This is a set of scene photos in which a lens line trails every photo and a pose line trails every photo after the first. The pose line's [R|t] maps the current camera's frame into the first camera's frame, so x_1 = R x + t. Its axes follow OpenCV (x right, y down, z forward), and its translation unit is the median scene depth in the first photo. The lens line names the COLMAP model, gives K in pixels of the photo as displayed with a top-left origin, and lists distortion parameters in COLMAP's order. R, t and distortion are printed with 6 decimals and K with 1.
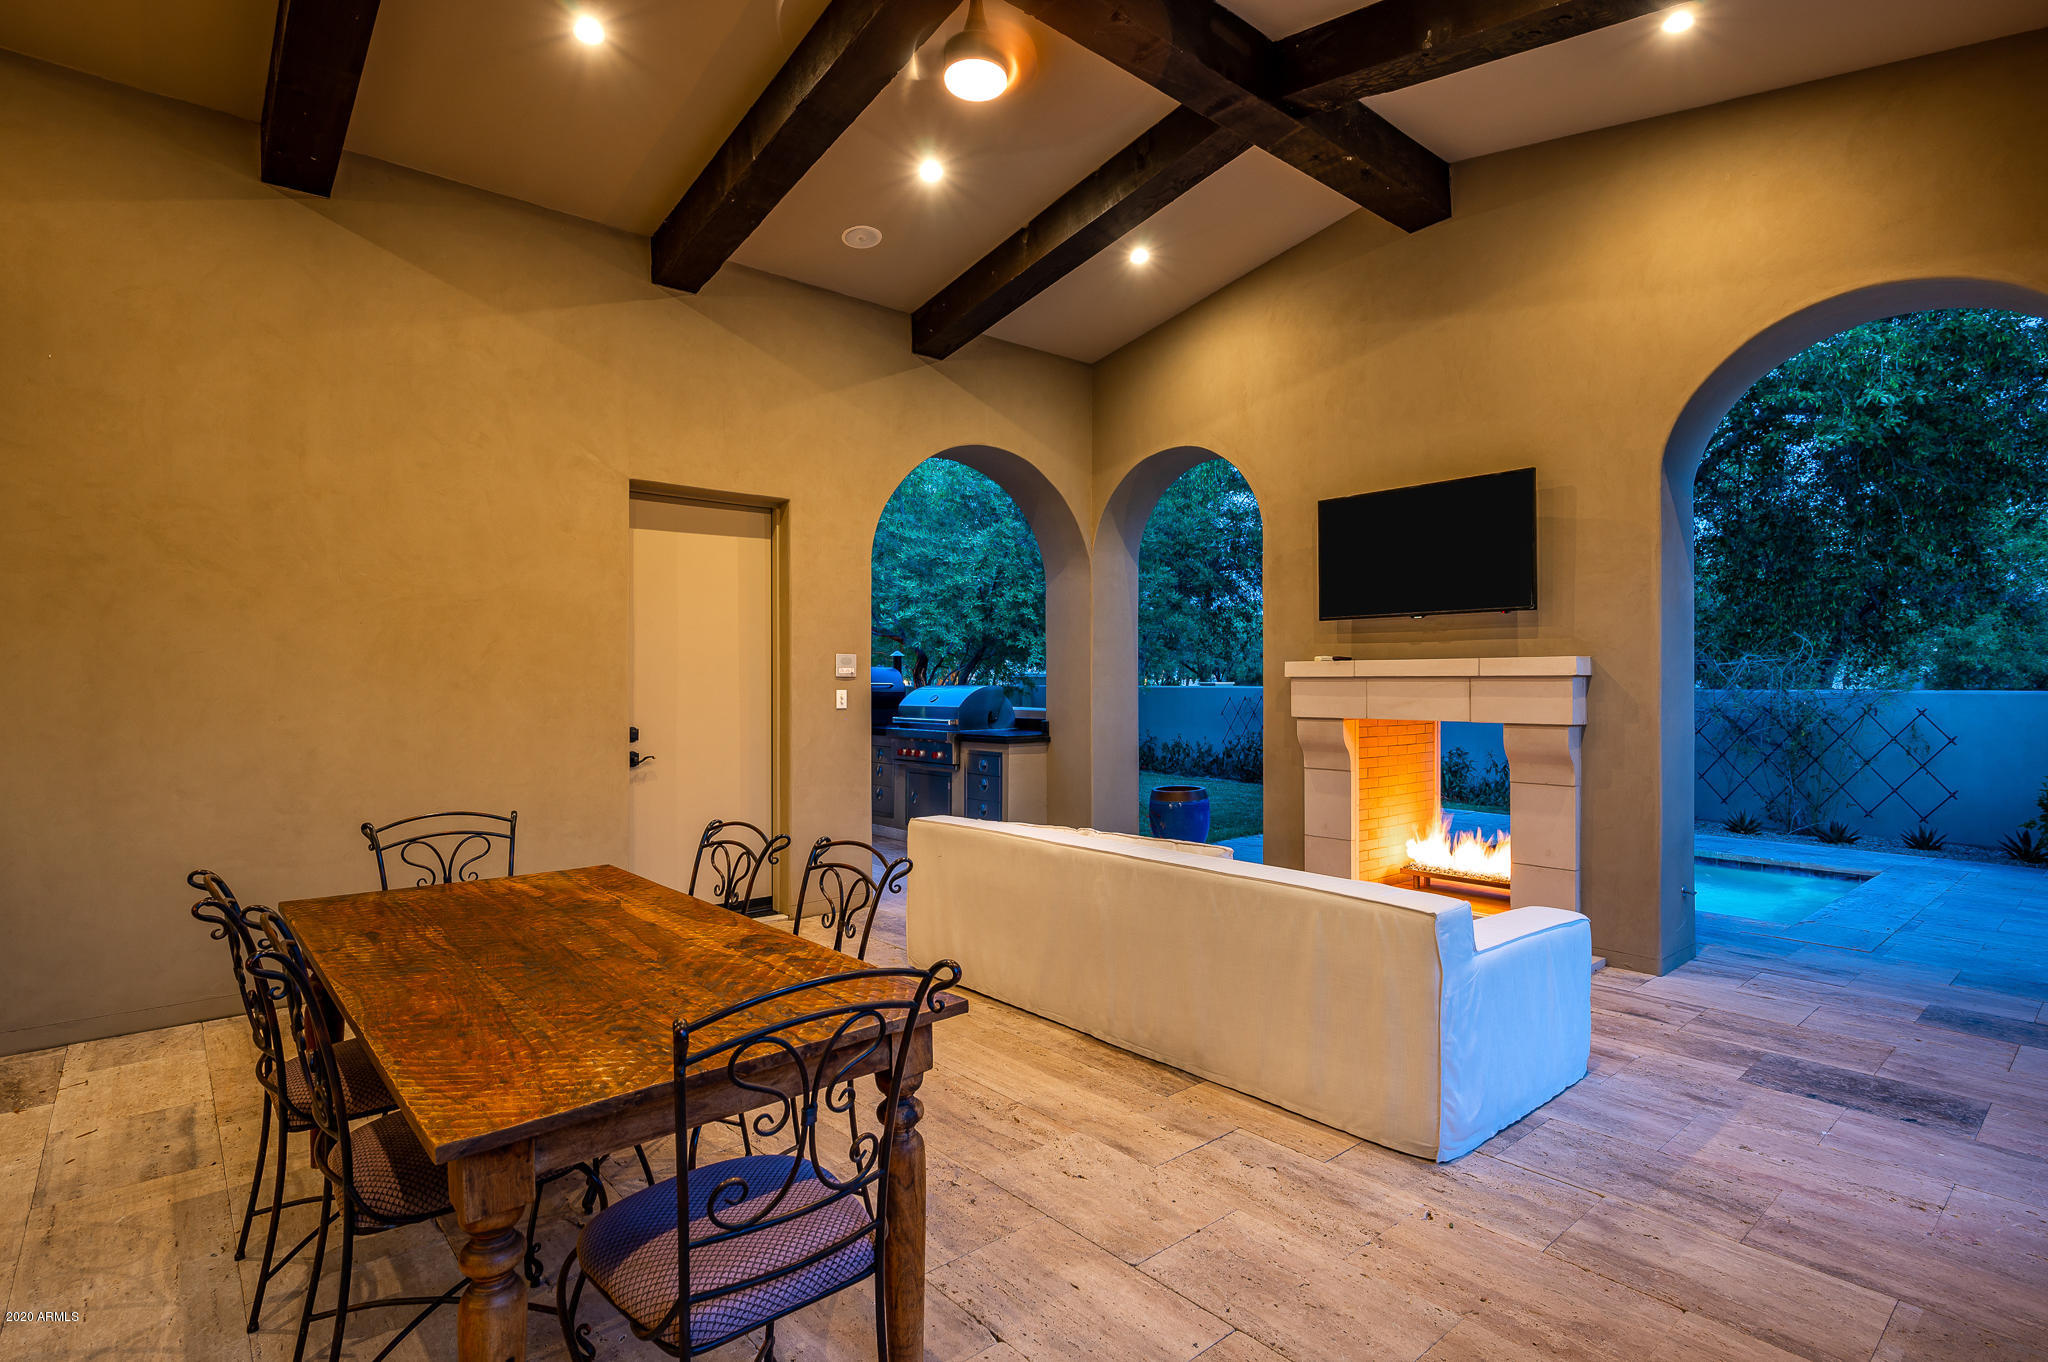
lens RADIAL K [[995.8, 0, 1029.5], [0, 995.8, 683.7], [0, 0, 1]] dist [0.005920, -0.000749]
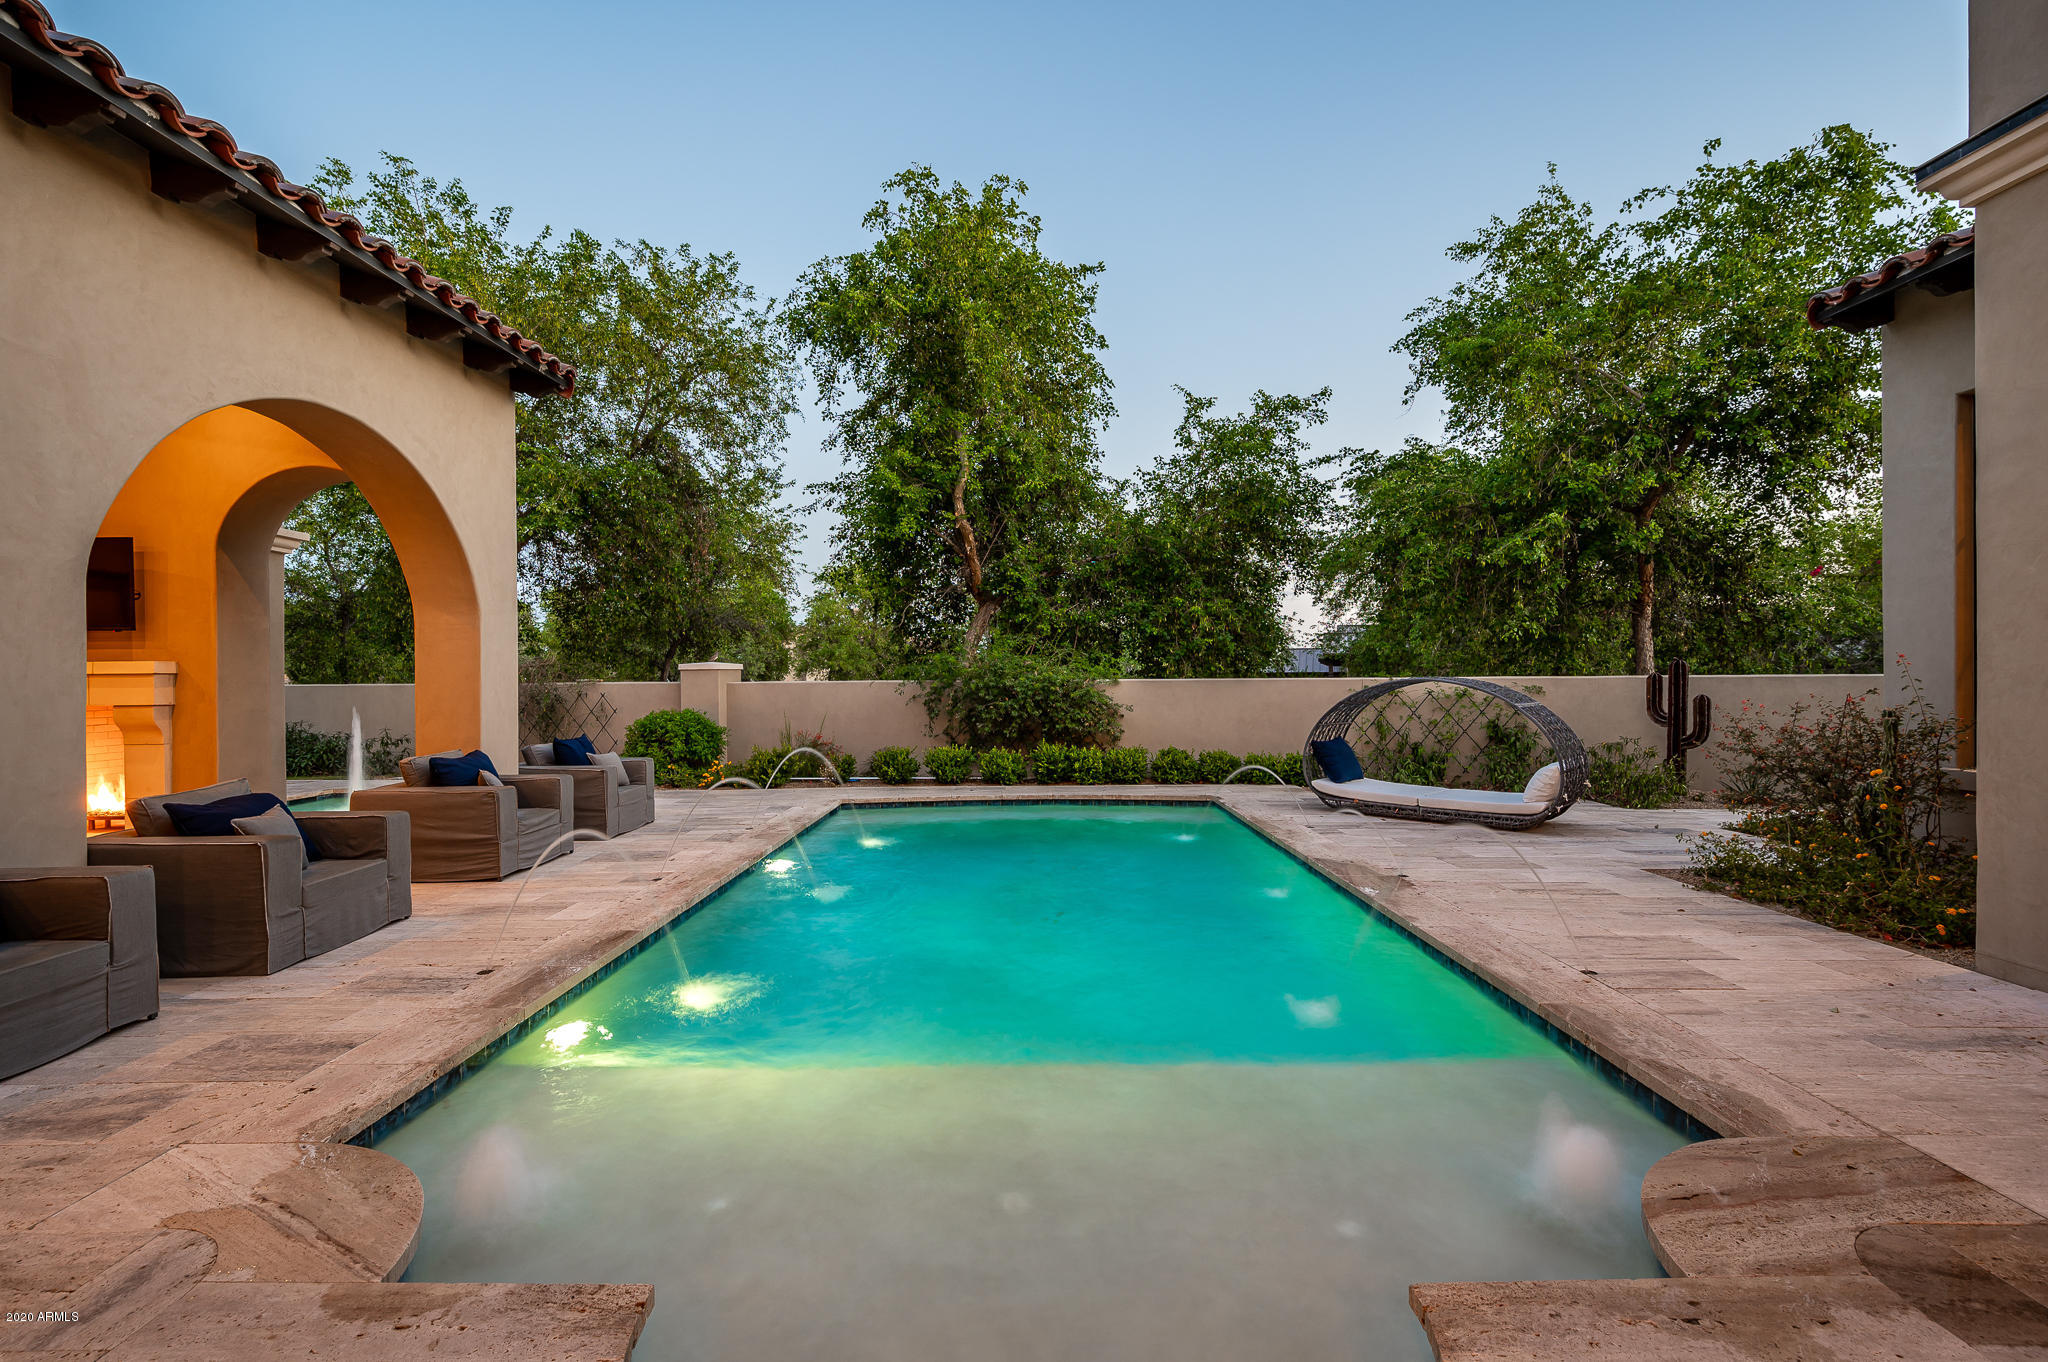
lens RADIAL K [[898.3, 0, 1019.3], [0, 898.3, 680.8], [0, 0, 1]] dist [0.000575, 0.000997]
pose [[0.662751, -0.006852, 0.748808, 0.352372], [0.008141, 0.999965, 0.001945, 0.010250], [-0.748795, 0.004807, 0.662784, -0.874701]]
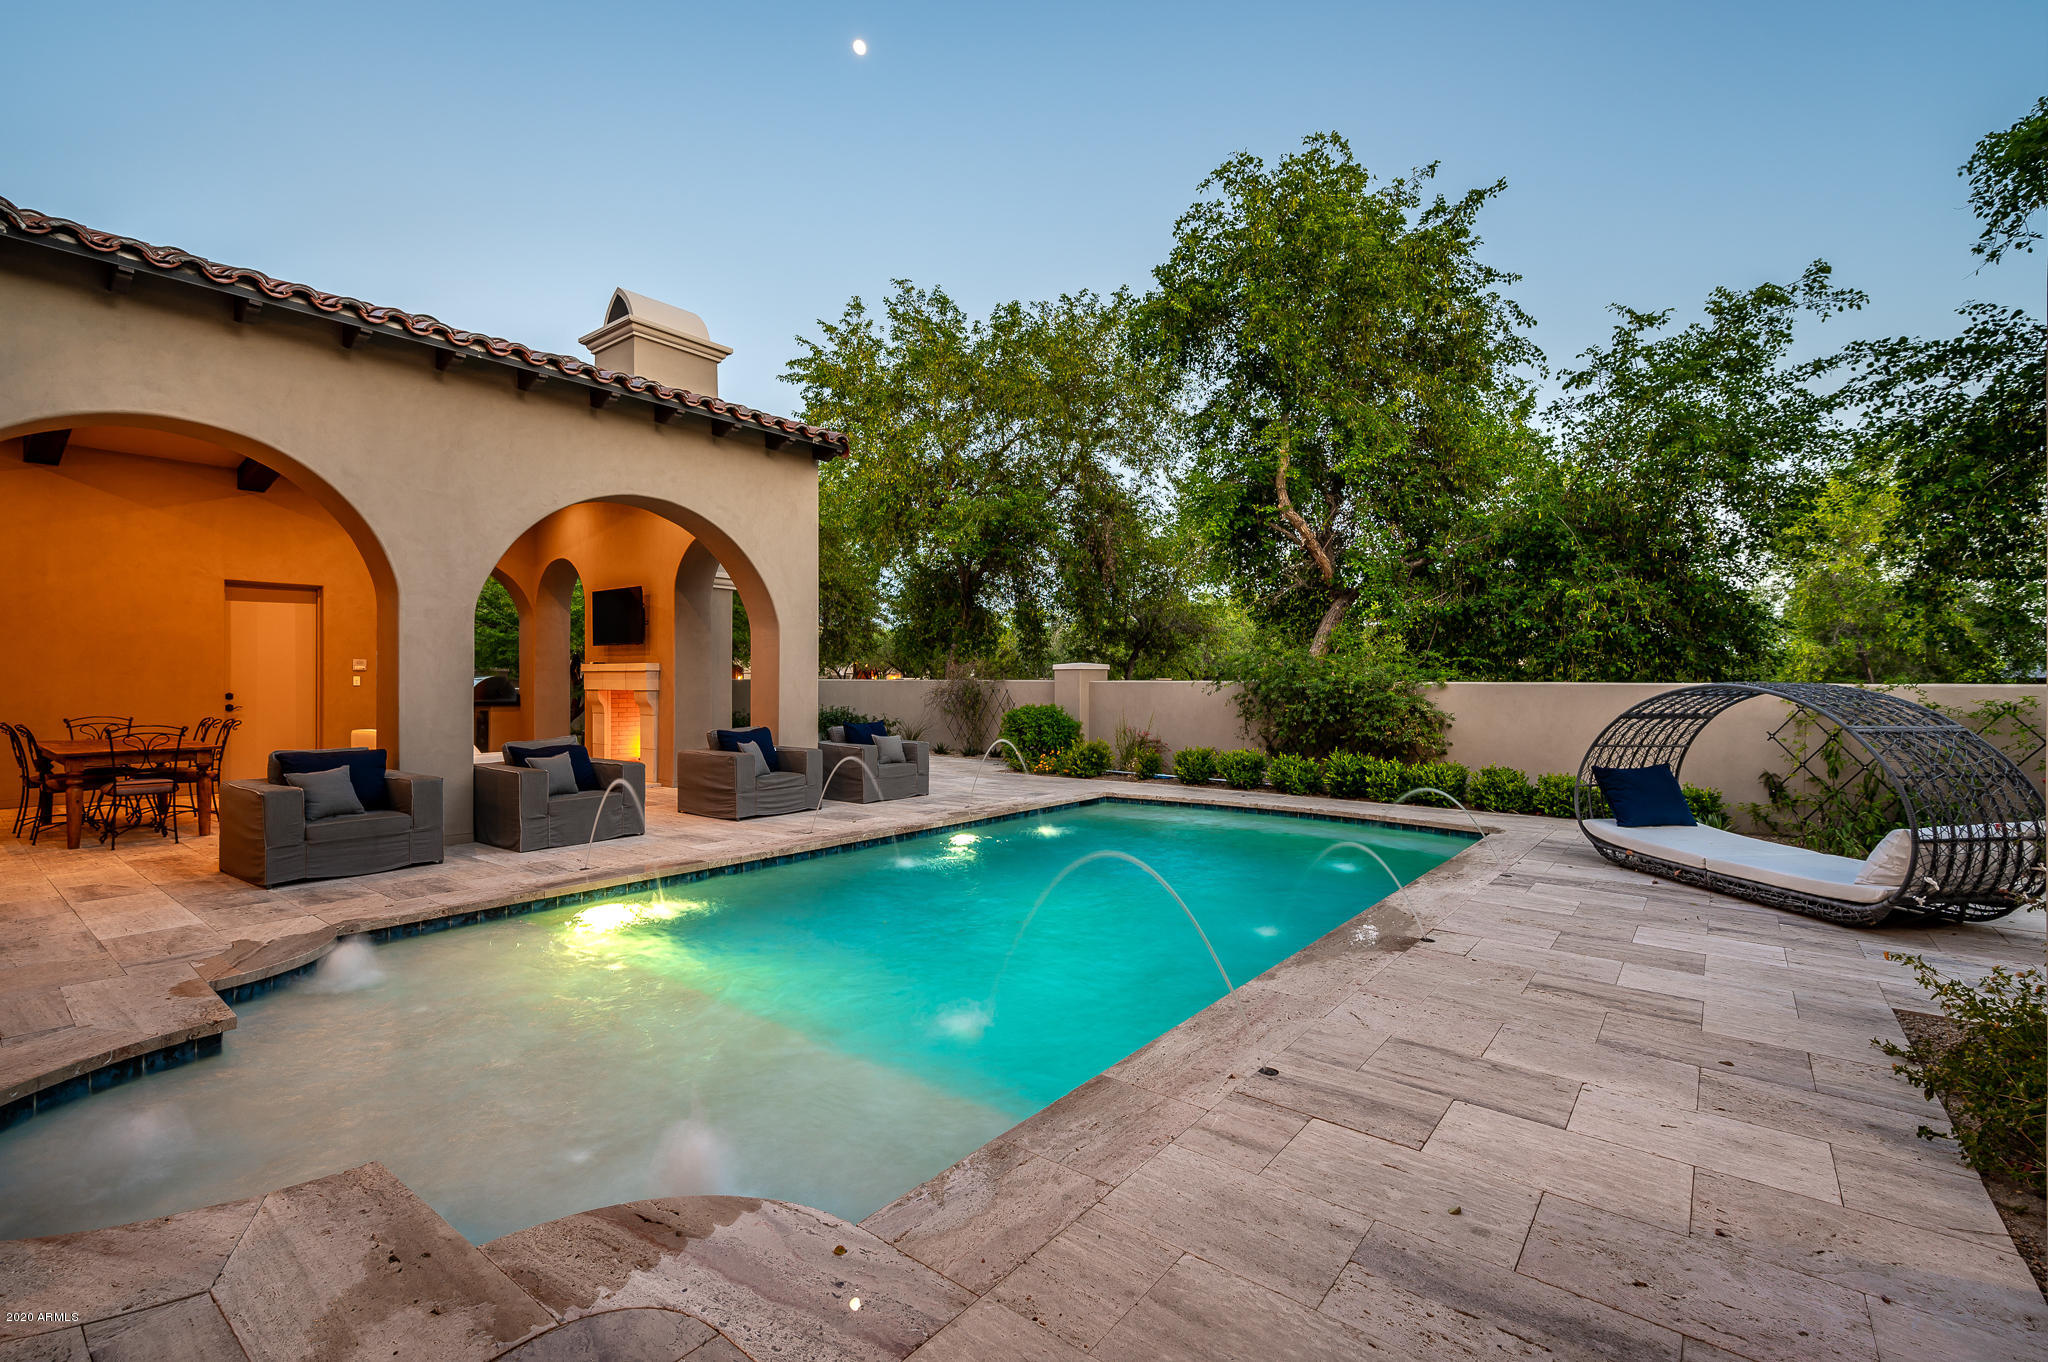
lens RADIAL K [[898.3, 0, 1033.4], [0, 898.3, 681.6], [0, 0, 1]] dist [0.000575, 0.000997]
pose [[0.983553, 0.002811, 0.180600, 0.996033], [-0.002913, 0.999996, 0.000298, 0.013894], [-0.180598, -0.000819, 0.983557, -1.272092]]
